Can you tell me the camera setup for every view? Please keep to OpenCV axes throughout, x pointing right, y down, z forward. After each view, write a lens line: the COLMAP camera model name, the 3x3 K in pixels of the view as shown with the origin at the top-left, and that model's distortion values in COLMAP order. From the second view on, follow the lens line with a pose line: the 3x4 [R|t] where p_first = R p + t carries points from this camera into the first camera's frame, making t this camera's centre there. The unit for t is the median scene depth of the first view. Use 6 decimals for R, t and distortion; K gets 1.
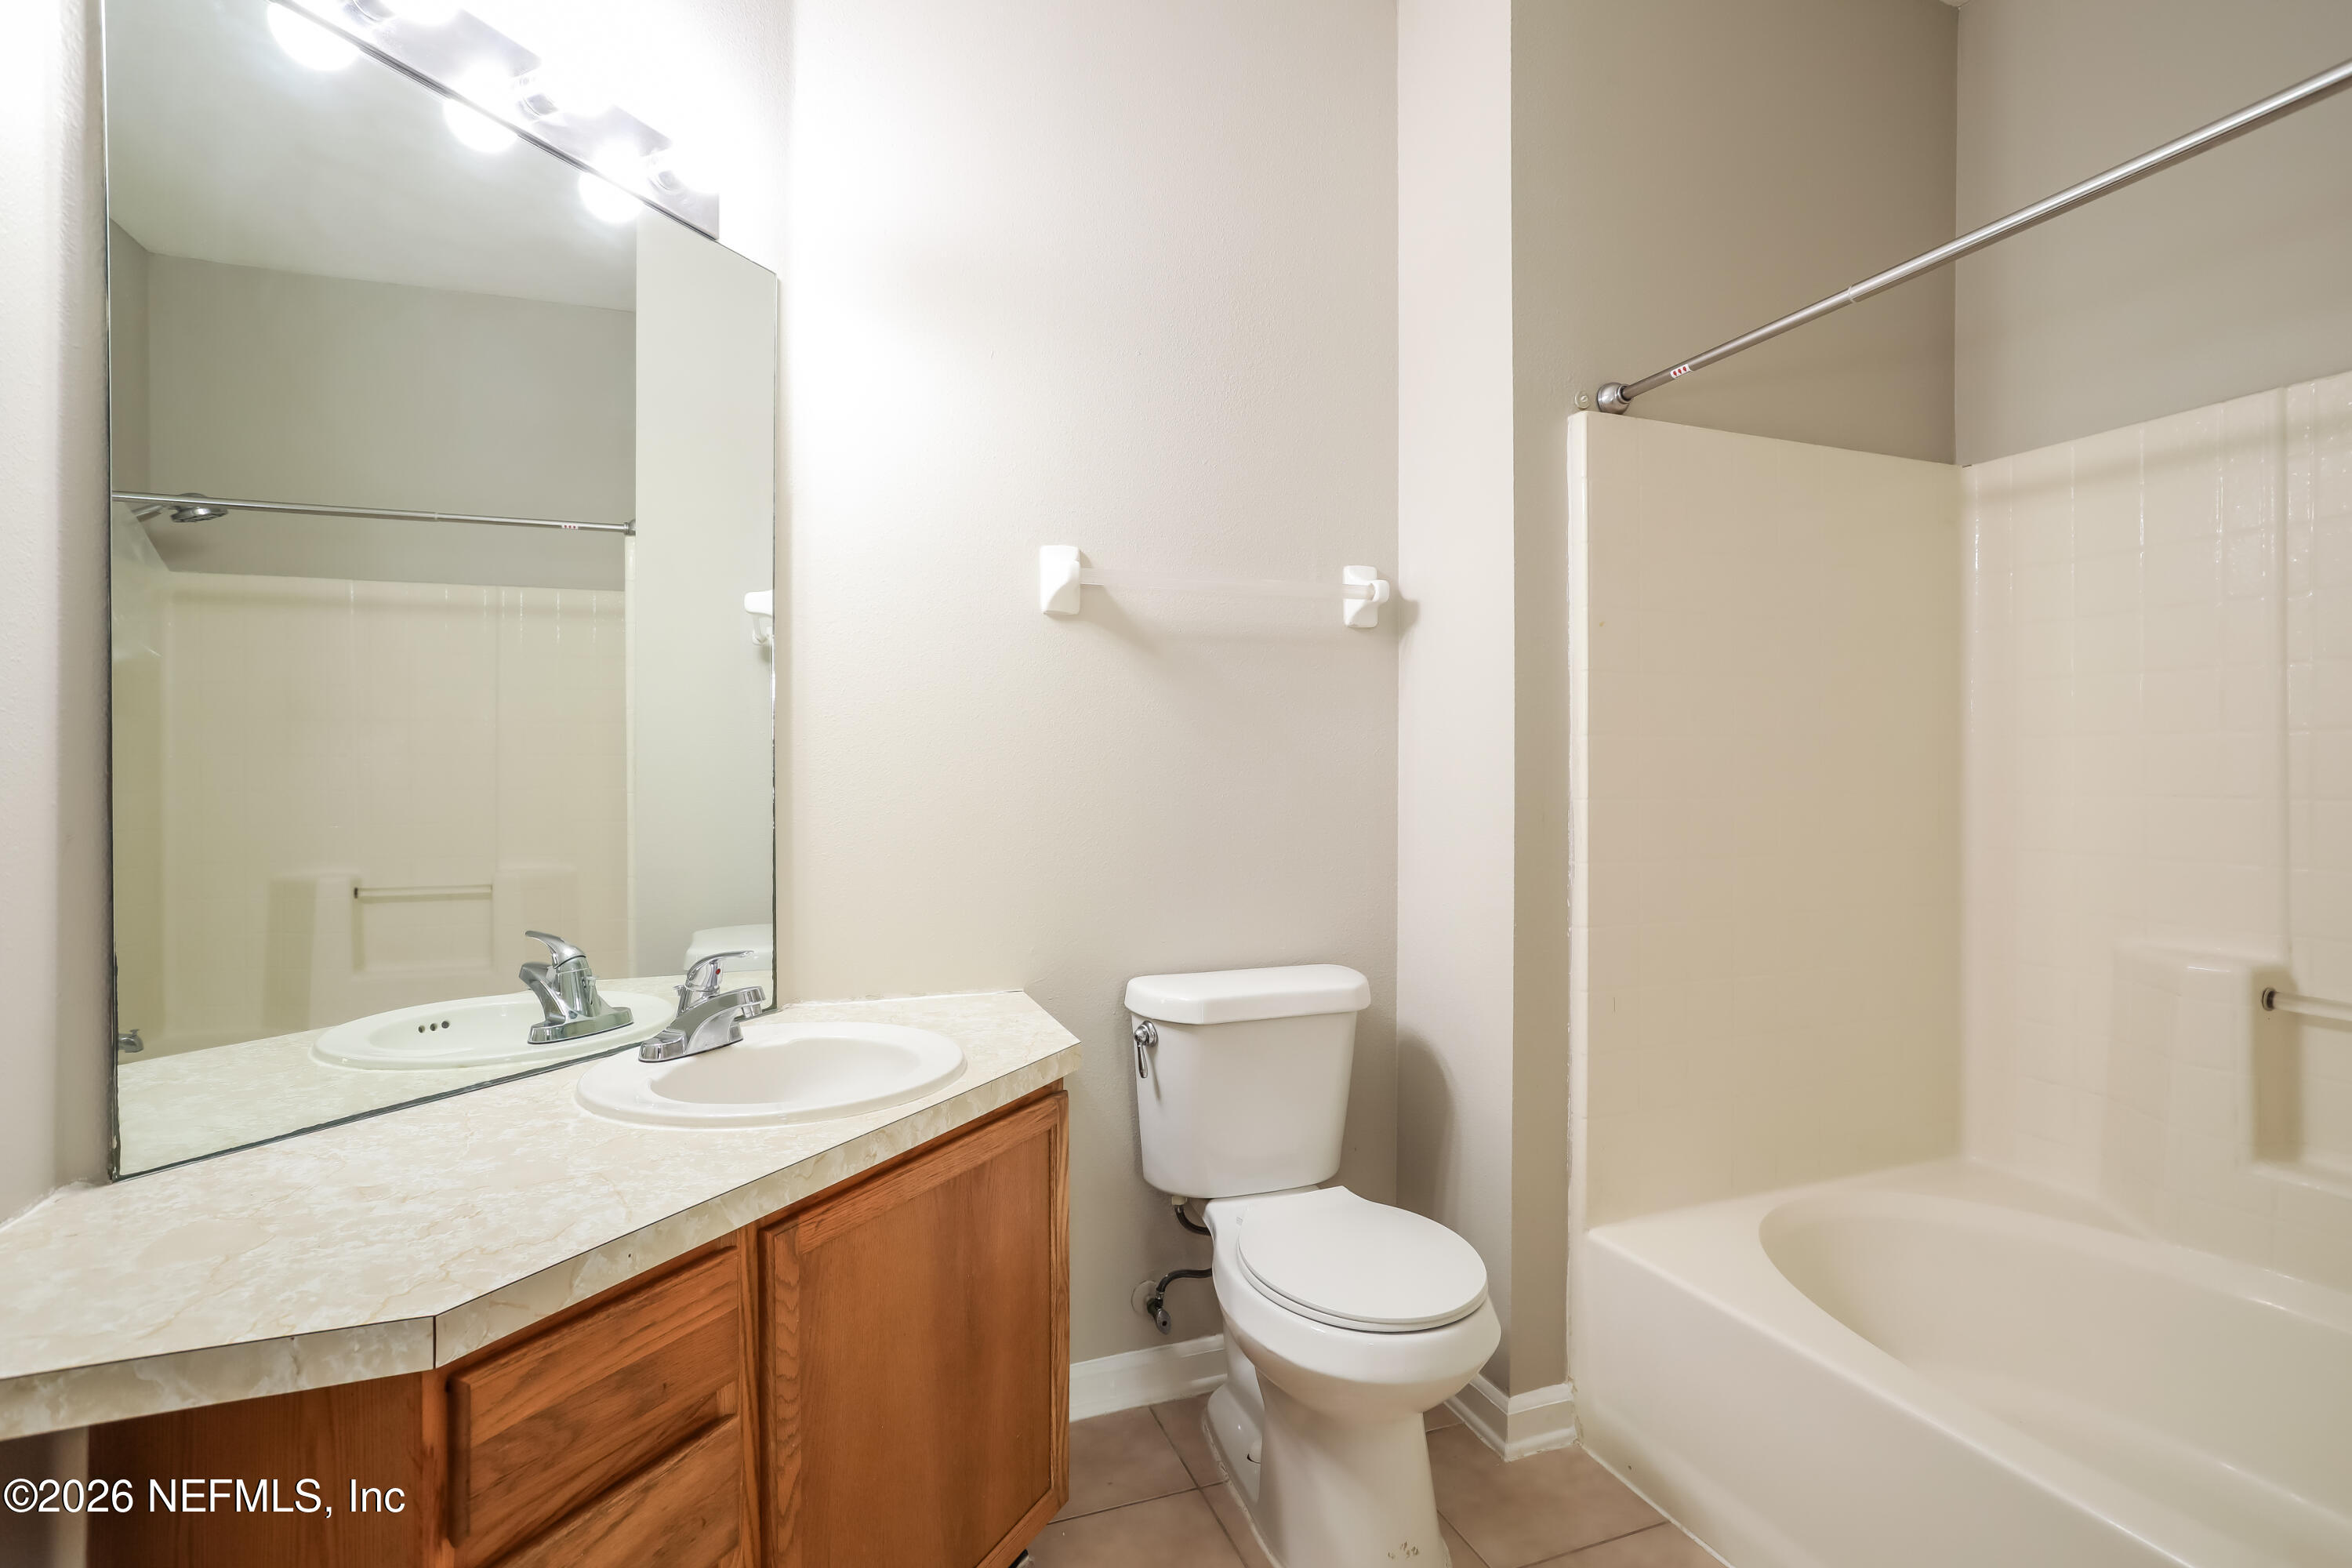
lens RADIAL K [[1136.3, 0, 1175.1], [0, 1136.3, 784.1], [0, 0, 1]] dist [-0.012080, 0.001451]
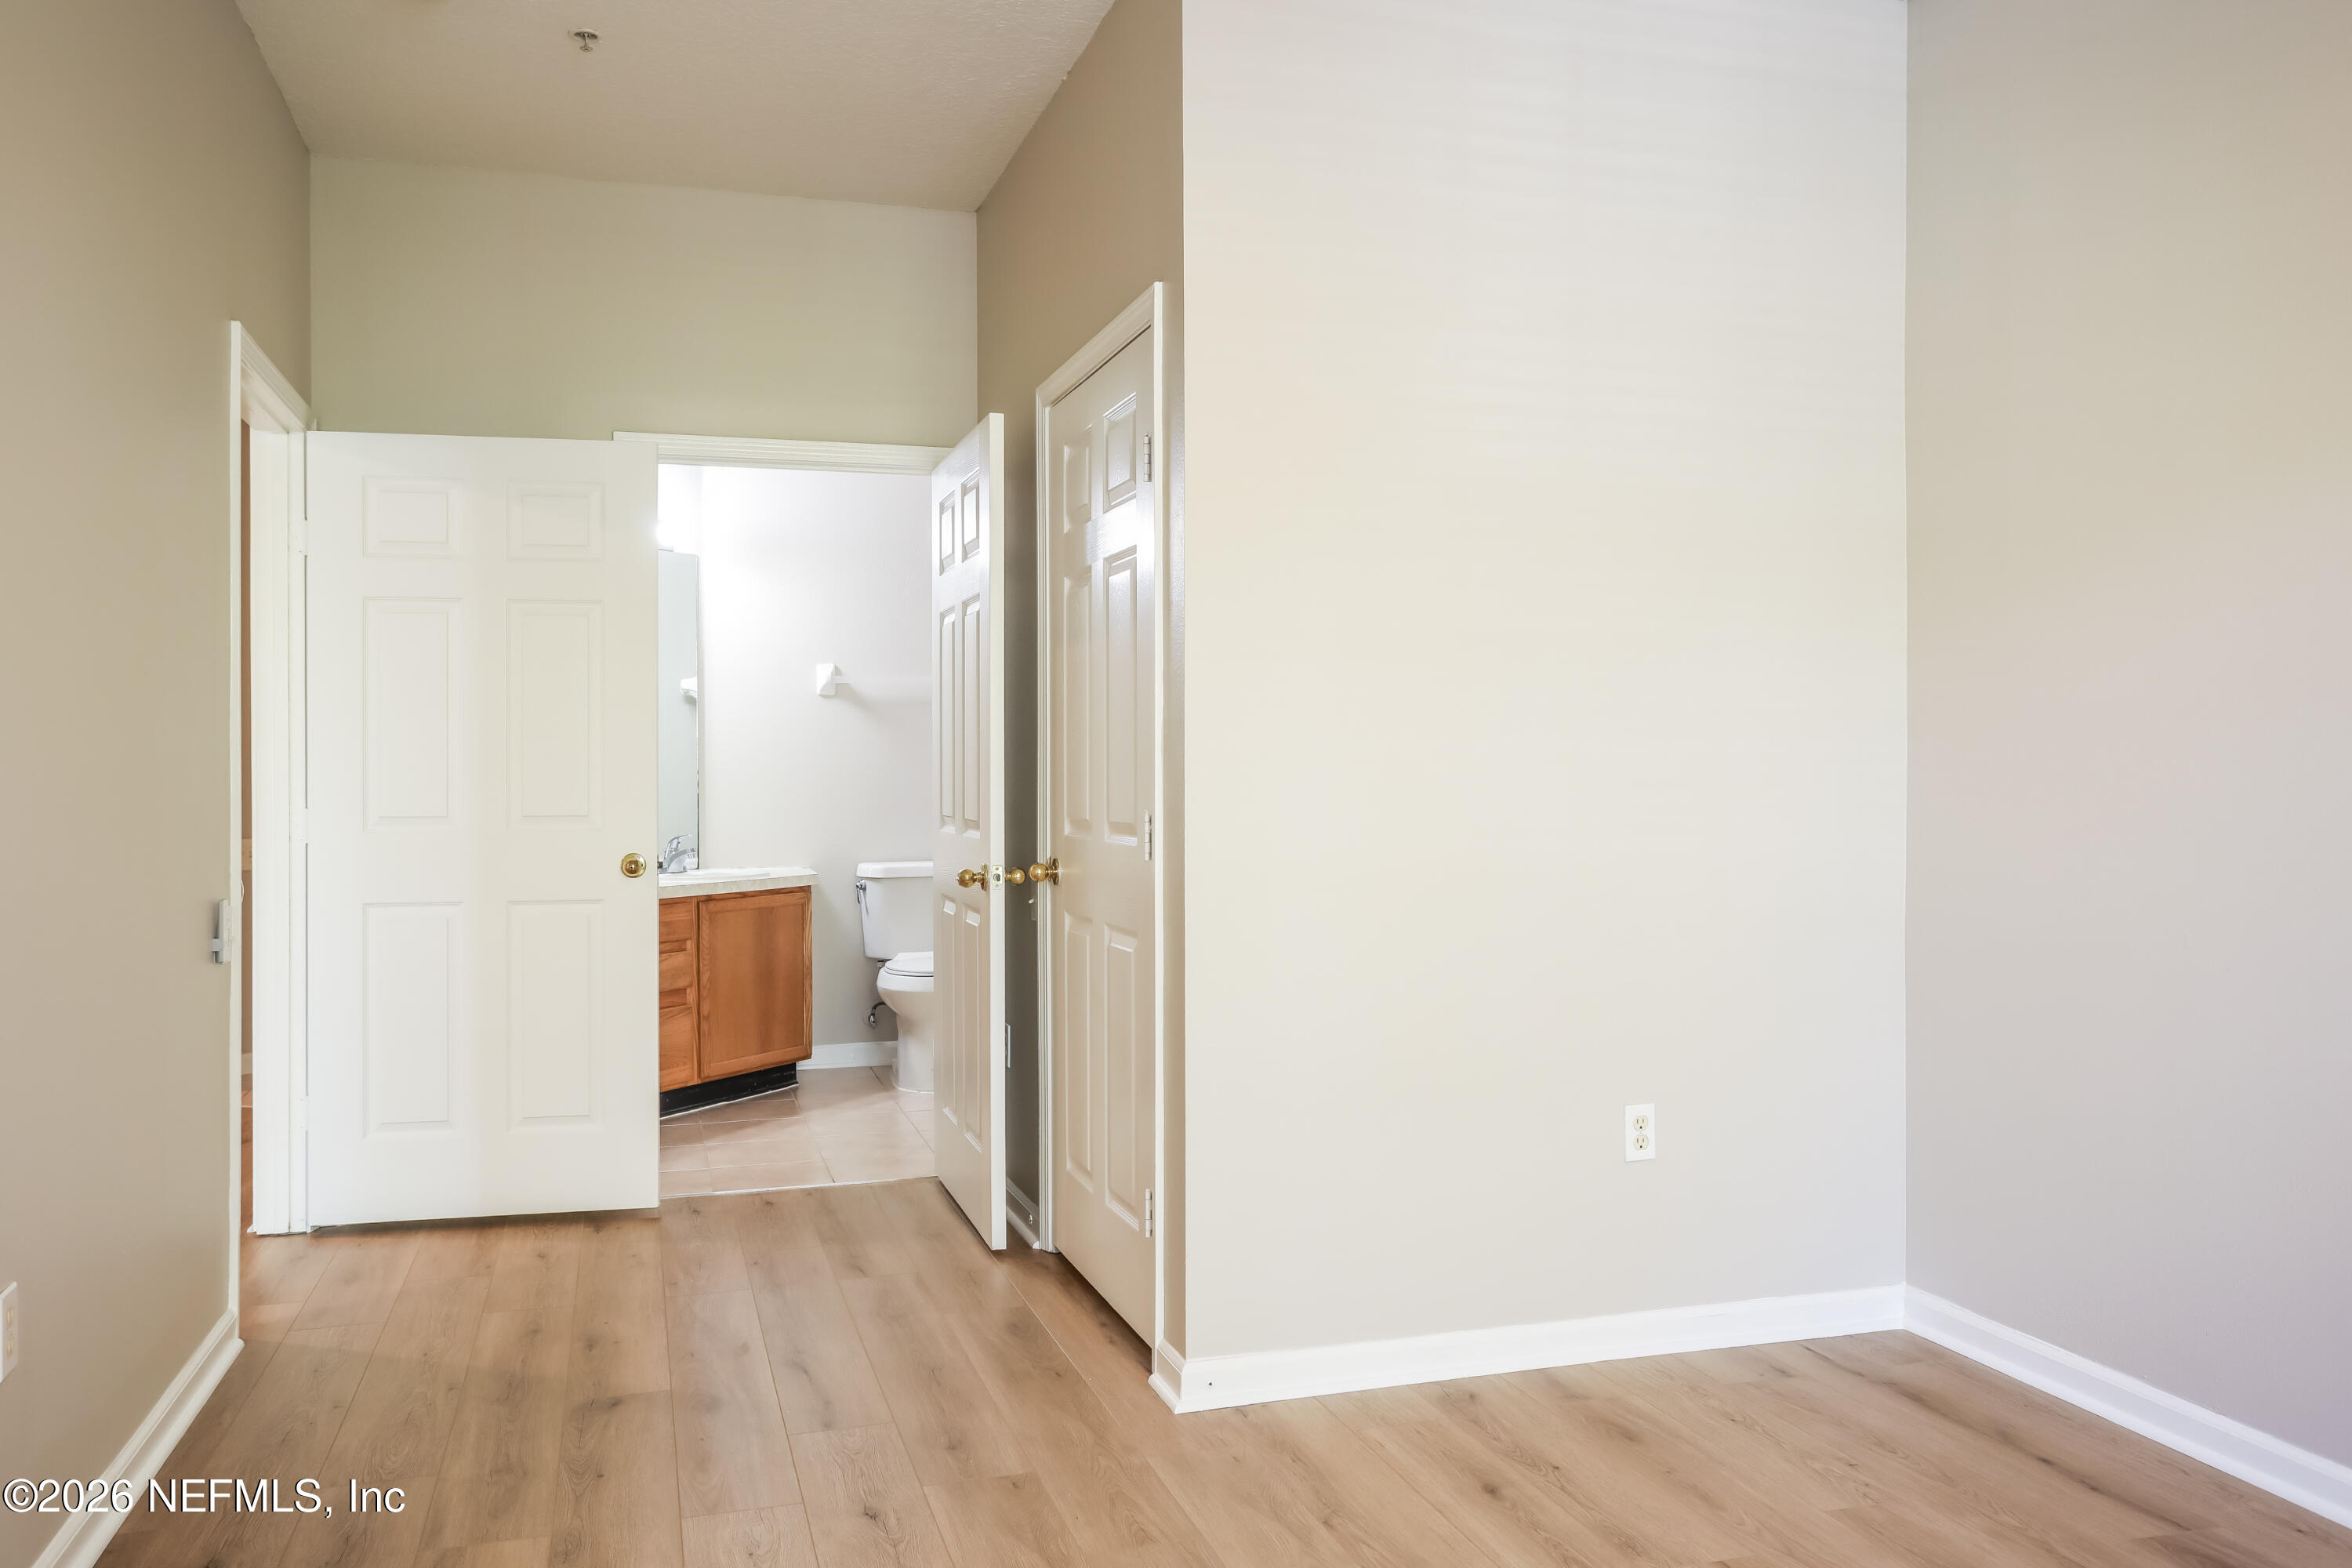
lens RADIAL K [[1830.5, 0, 1179.4], [0, 1830.5, 782.8], [0, 0, 1]] dist [0.016765, 0.000932]
pose [[0.997644, -0.003946, -0.068494, 0.862942], [0.003770, 0.999989, -0.002693, 0.032519], [0.068504, 0.002429, 0.997648, -2.605078]]
